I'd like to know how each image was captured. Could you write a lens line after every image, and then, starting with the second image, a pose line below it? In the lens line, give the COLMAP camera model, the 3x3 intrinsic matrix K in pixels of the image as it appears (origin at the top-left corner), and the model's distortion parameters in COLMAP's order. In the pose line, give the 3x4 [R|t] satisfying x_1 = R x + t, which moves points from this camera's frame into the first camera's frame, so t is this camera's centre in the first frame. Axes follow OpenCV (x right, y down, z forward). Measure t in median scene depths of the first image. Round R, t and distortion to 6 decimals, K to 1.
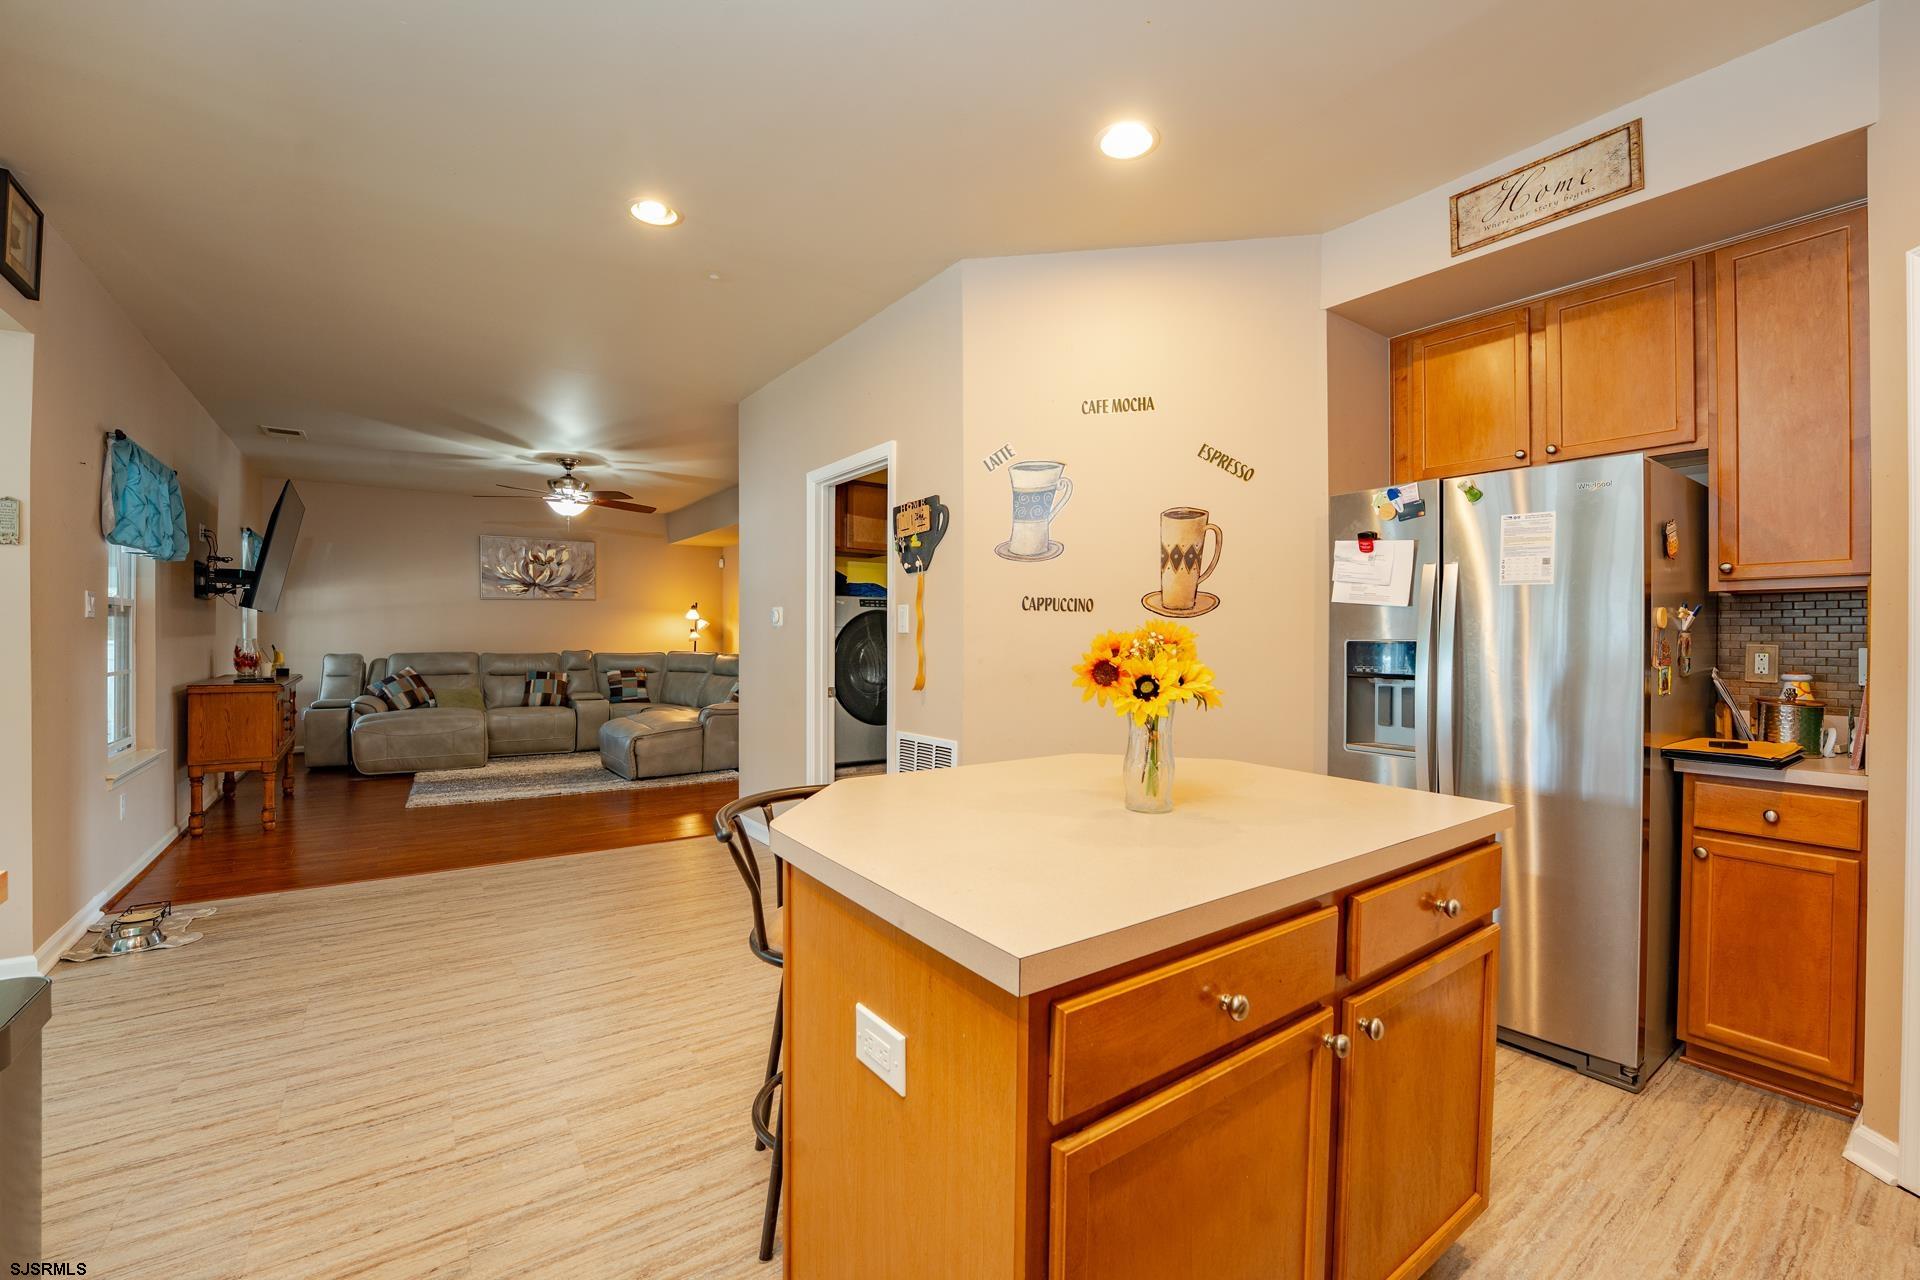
lens RADIAL K [[789.5, 0, 961.3], [0, 789.5, 640.6], [0, 0, 1]] dist [-0.023987, -0.000189]
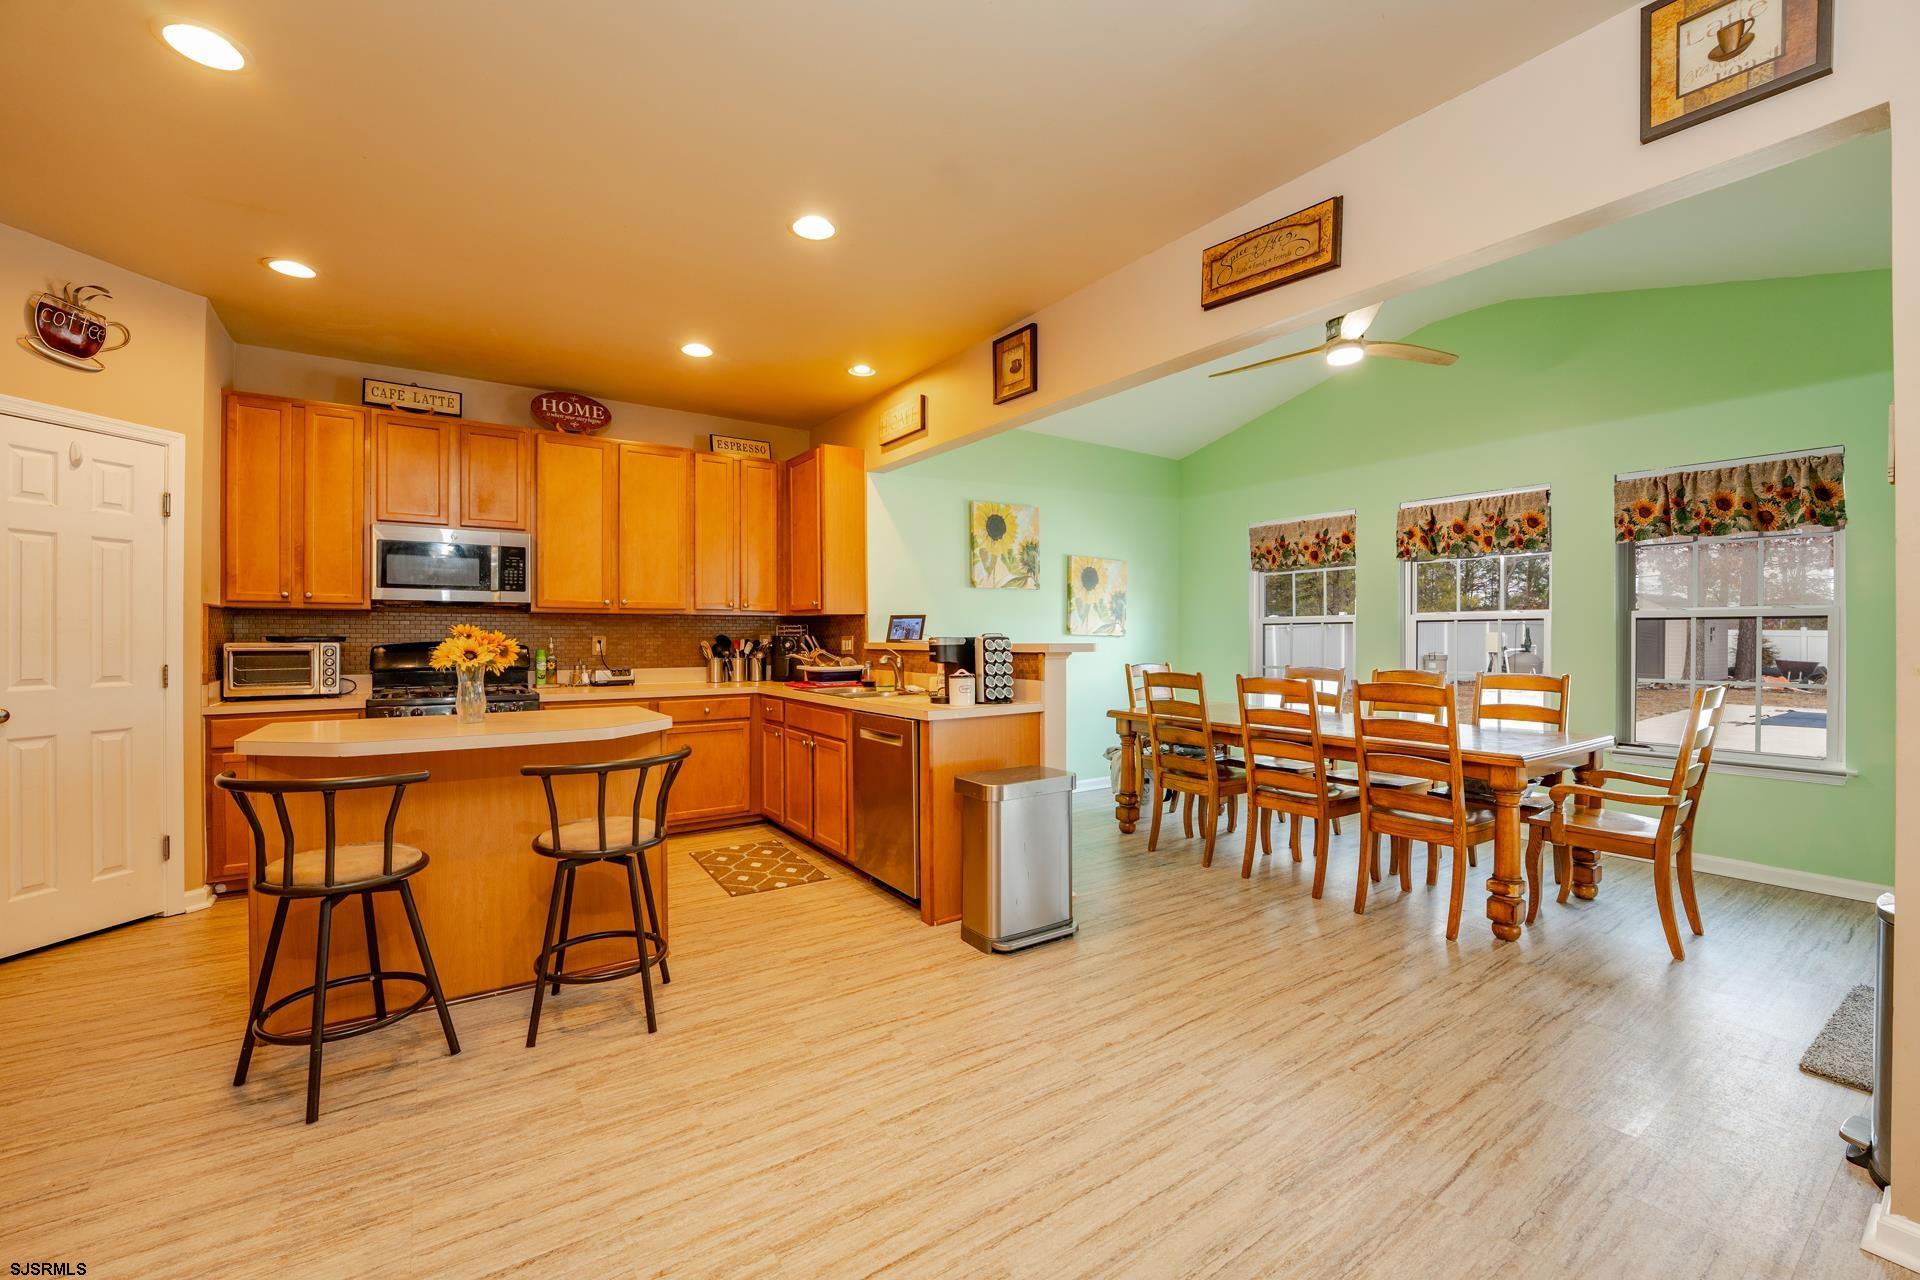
lens RADIAL K [[780.0, 0, 962.3], [0, 780.0, 640.7], [0, 0, 1]] dist [-0.034656, 0.006859]
pose [[-0.999558, -0.006150, 0.029080, -0.631517], [-0.005876, 0.999938, 0.009503, -0.007173], [-0.029136, 0.009328, -0.999532, 1.774268]]
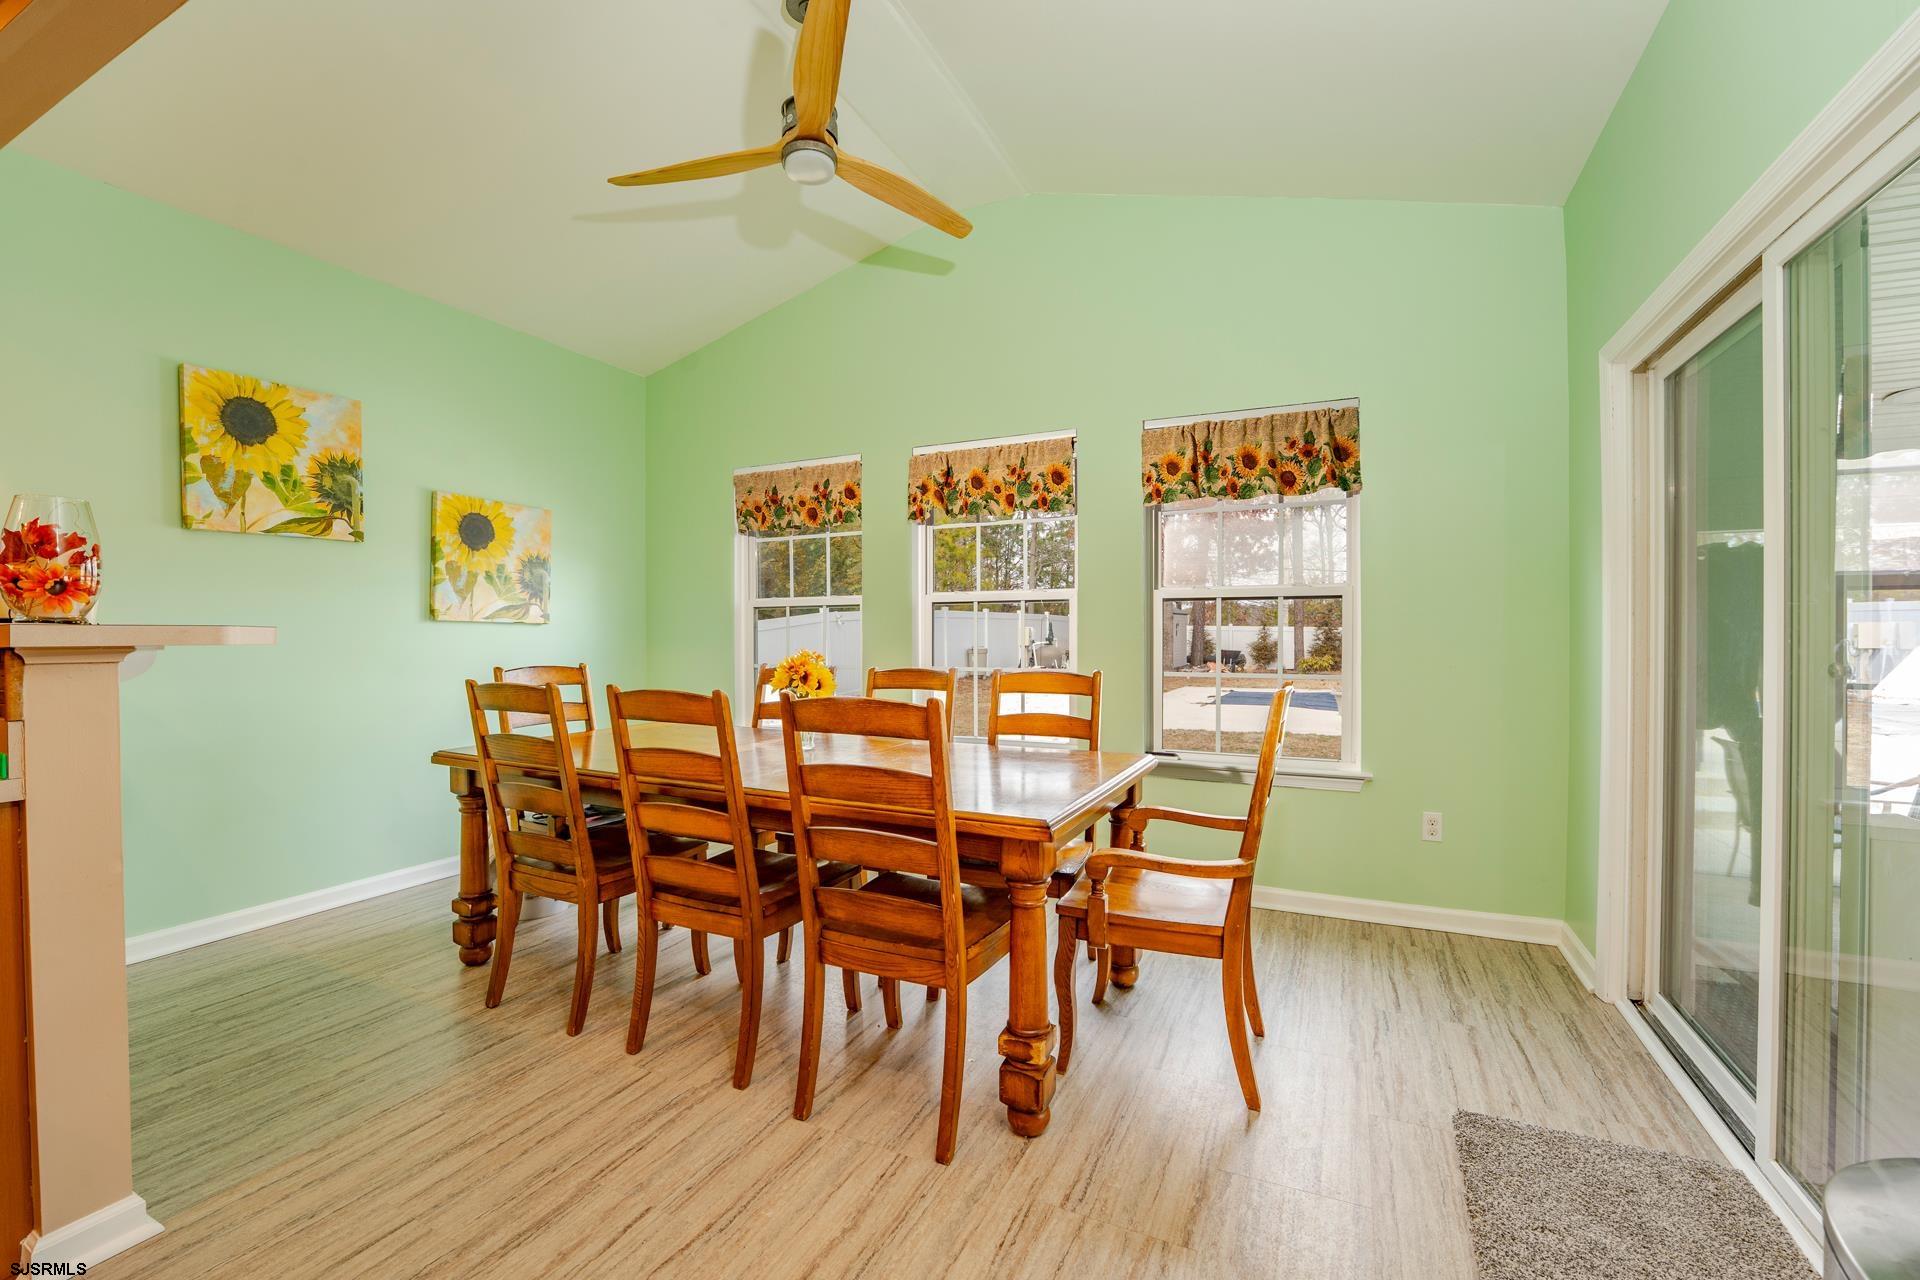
lens RADIAL K [[780.0, 0, 962.3], [0, 780.0, 640.7], [0, 0, 1]] dist [-0.034656, 0.006859]
pose [[-0.880100, -0.000063, -0.474788, -1.104924], [-0.005921, 0.999924, 0.010844, 0.013655], [0.474751, 0.012355, -0.880034, 1.081347]]
